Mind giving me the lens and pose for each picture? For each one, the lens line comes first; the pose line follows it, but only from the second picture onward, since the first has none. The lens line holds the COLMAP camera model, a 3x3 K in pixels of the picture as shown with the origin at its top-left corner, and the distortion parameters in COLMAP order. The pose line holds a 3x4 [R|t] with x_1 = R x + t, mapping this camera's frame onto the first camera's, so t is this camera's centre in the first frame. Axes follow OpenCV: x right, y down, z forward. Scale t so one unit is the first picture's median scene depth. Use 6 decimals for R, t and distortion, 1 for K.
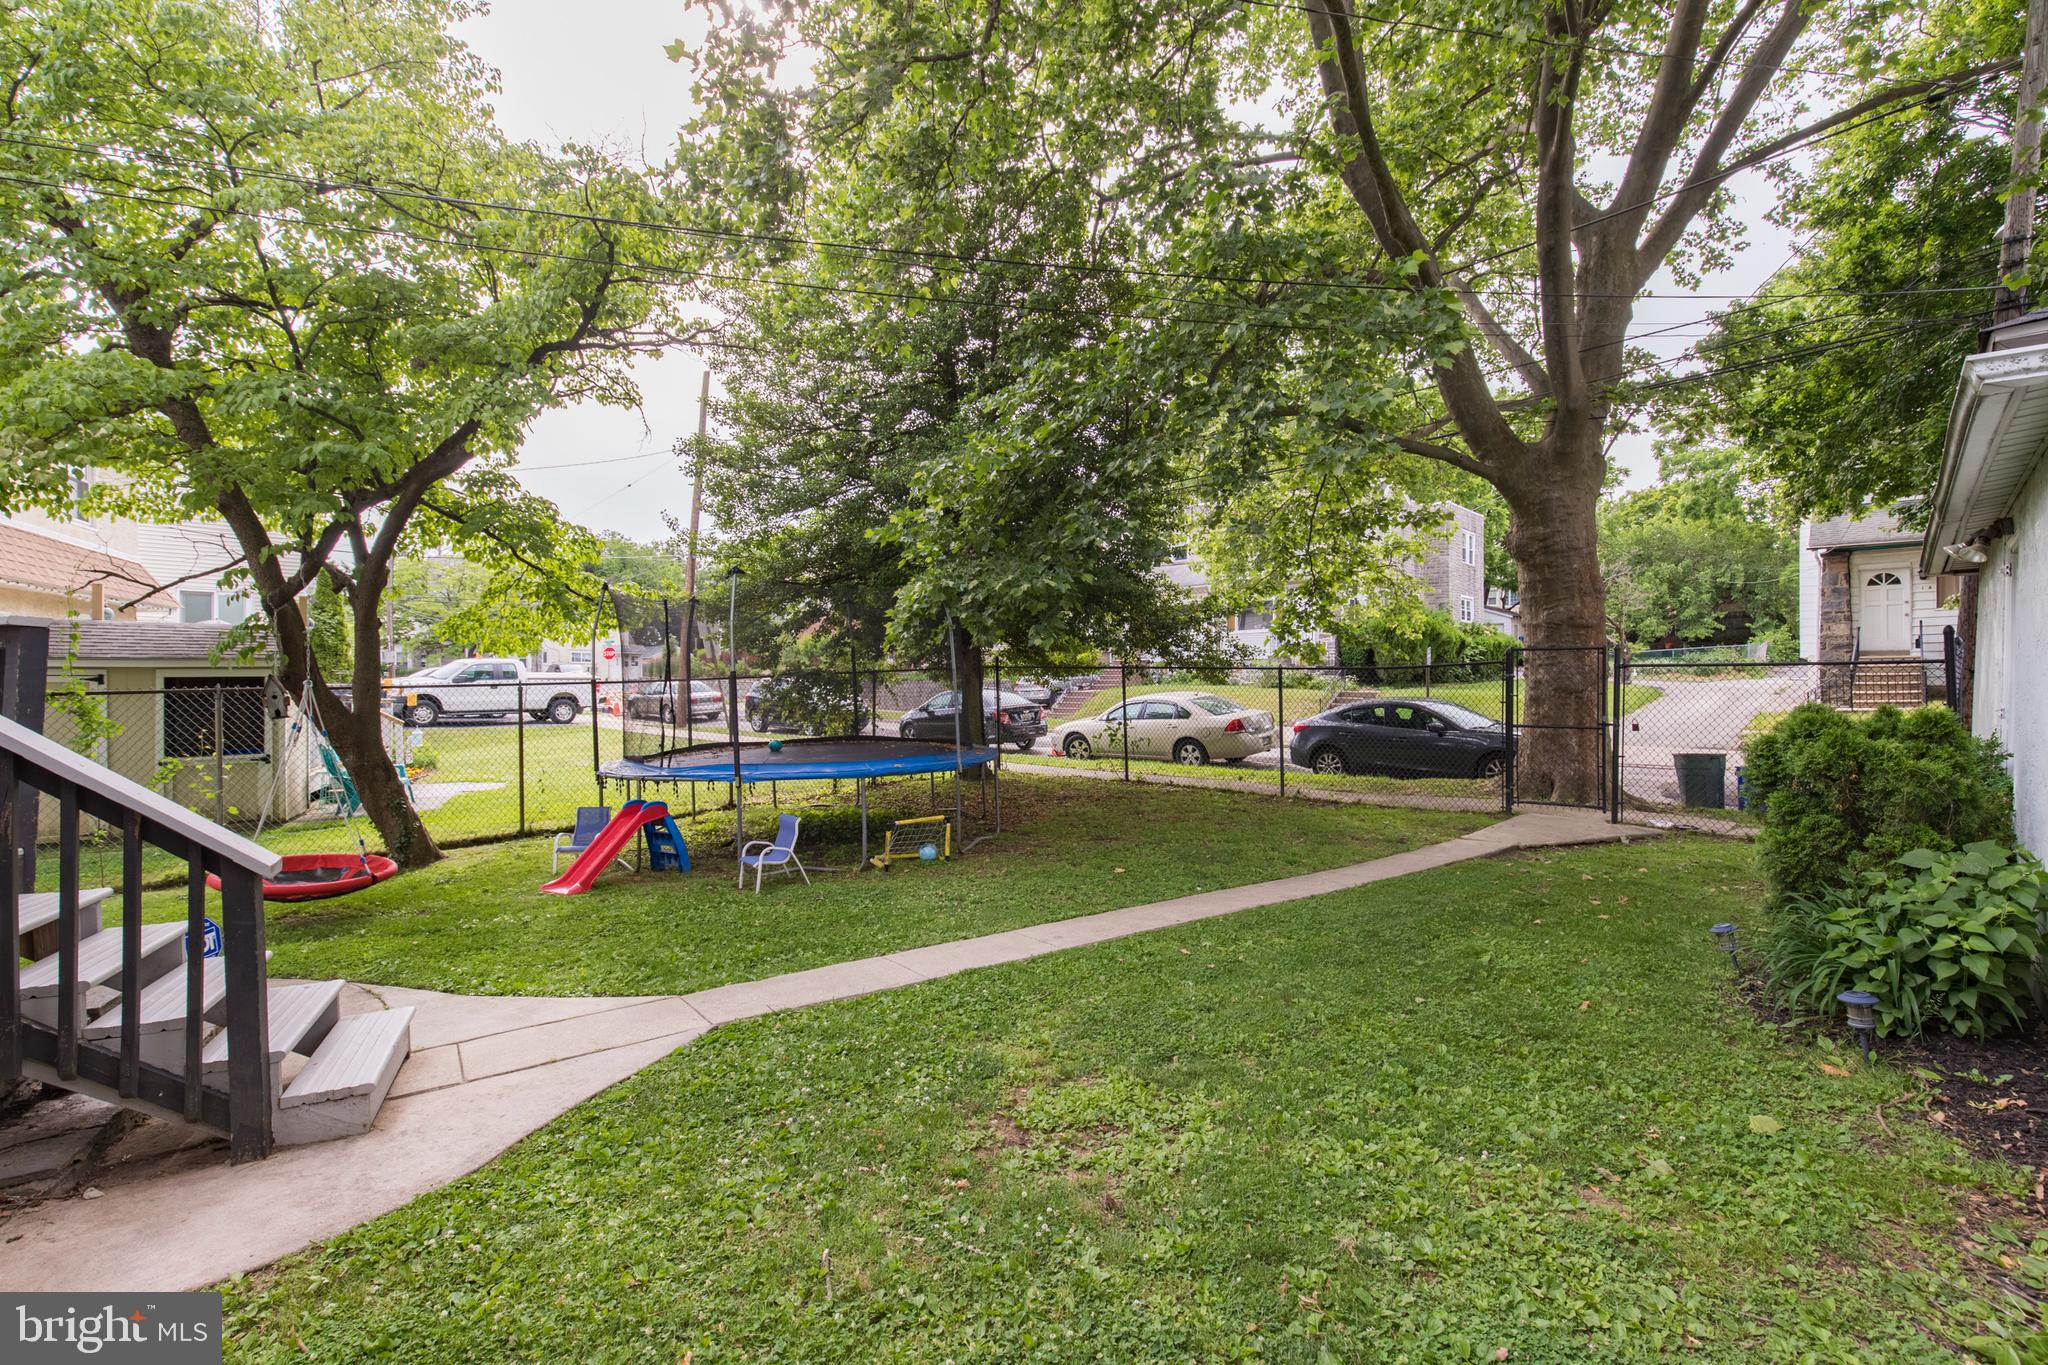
lens RADIAL K [[928.2, 0, 1019.6], [0, 928.2, 687.4], [0, 0, 1]] dist [0.004990, -0.000022]
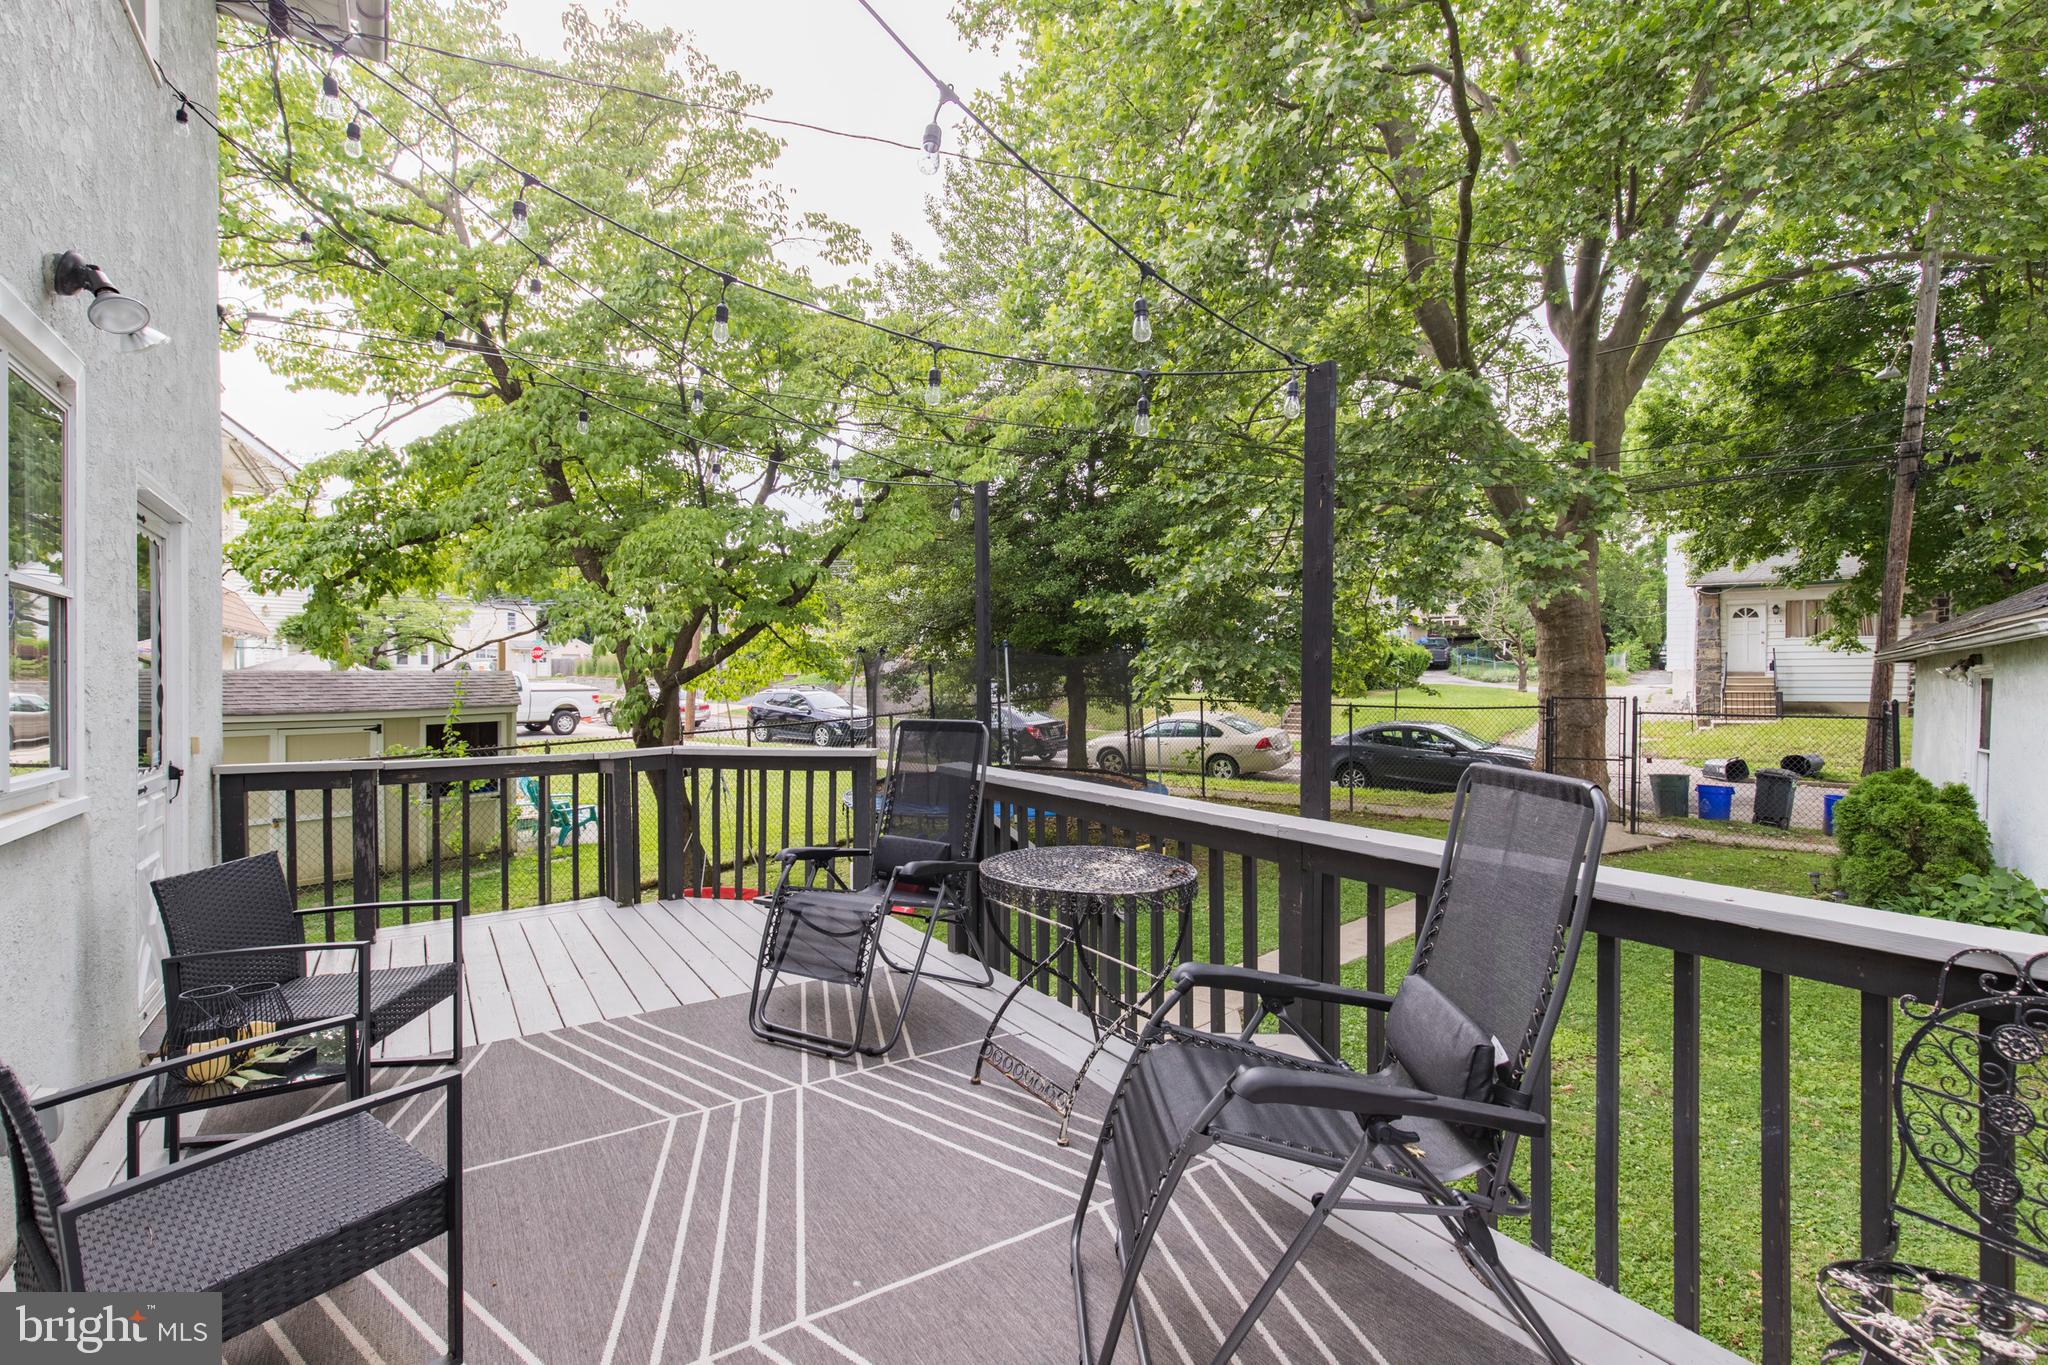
lens RADIAL K [[926.7, 0, 1022.8], [0, 926.7, 685.8], [0, 0, 1]] dist [0.002304, 0.000190]
pose [[0.991658, 0.001629, 0.128887, -0.351405], [-0.002799, 0.999957, 0.008891, -0.065876], [-0.128867, -0.009178, 0.991619, -0.163377]]
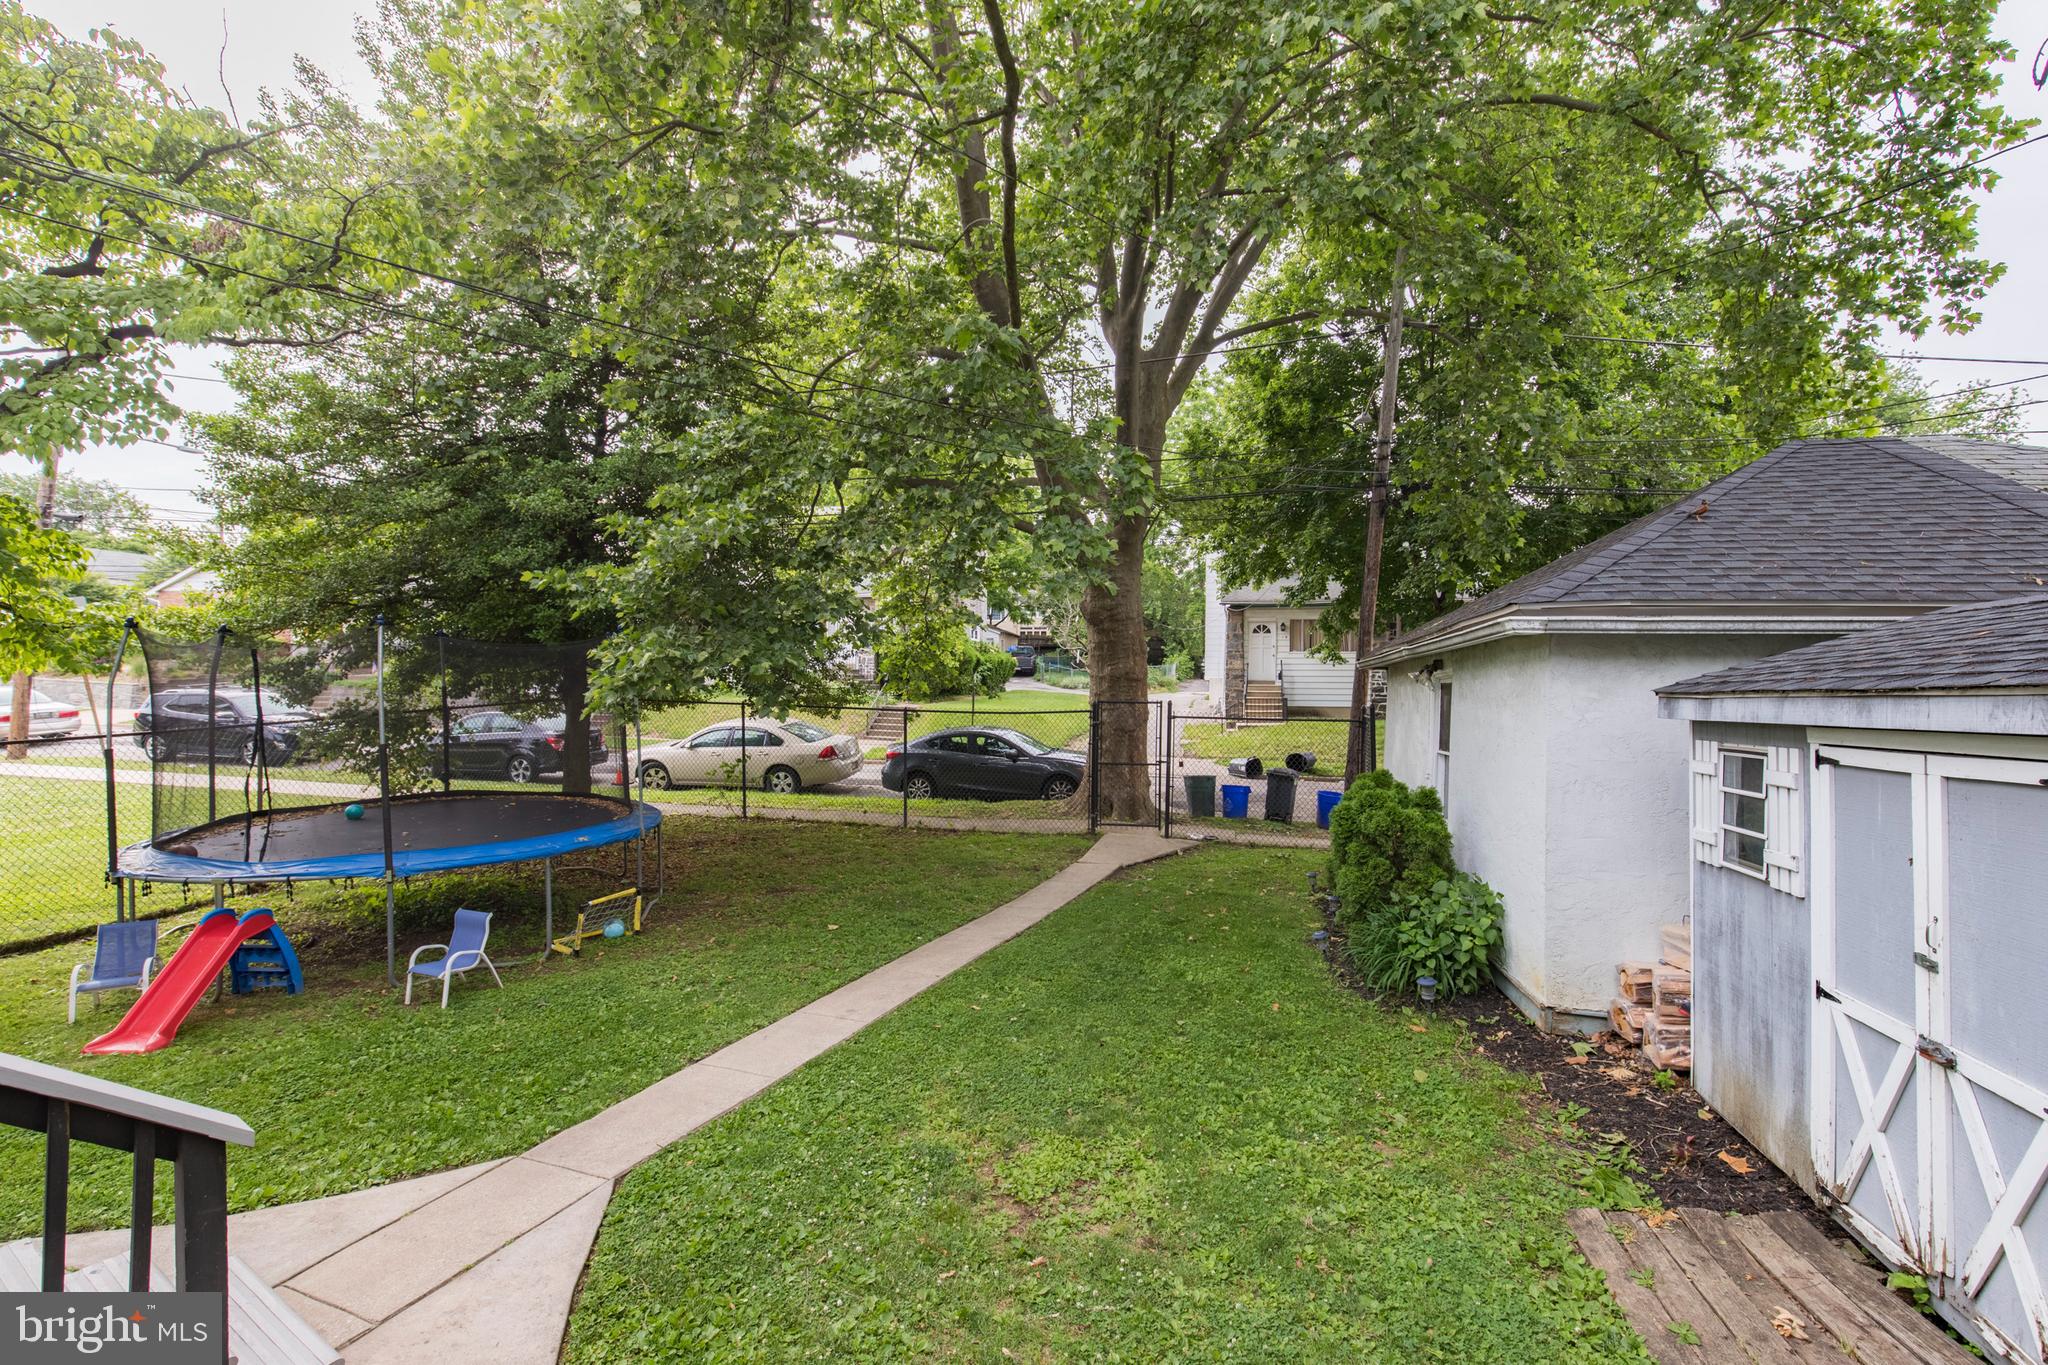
lens RADIAL K [[928.2, 0, 1019.6], [0, 928.2, 687.4], [0, 0, 1]] dist [0.004990, -0.000022]
pose [[0.860326, 0.010240, 0.509641, -0.190179], [-0.012817, 0.999917, 0.001546, -0.060336], [-0.509583, -0.007863, 0.860386, -0.010355]]
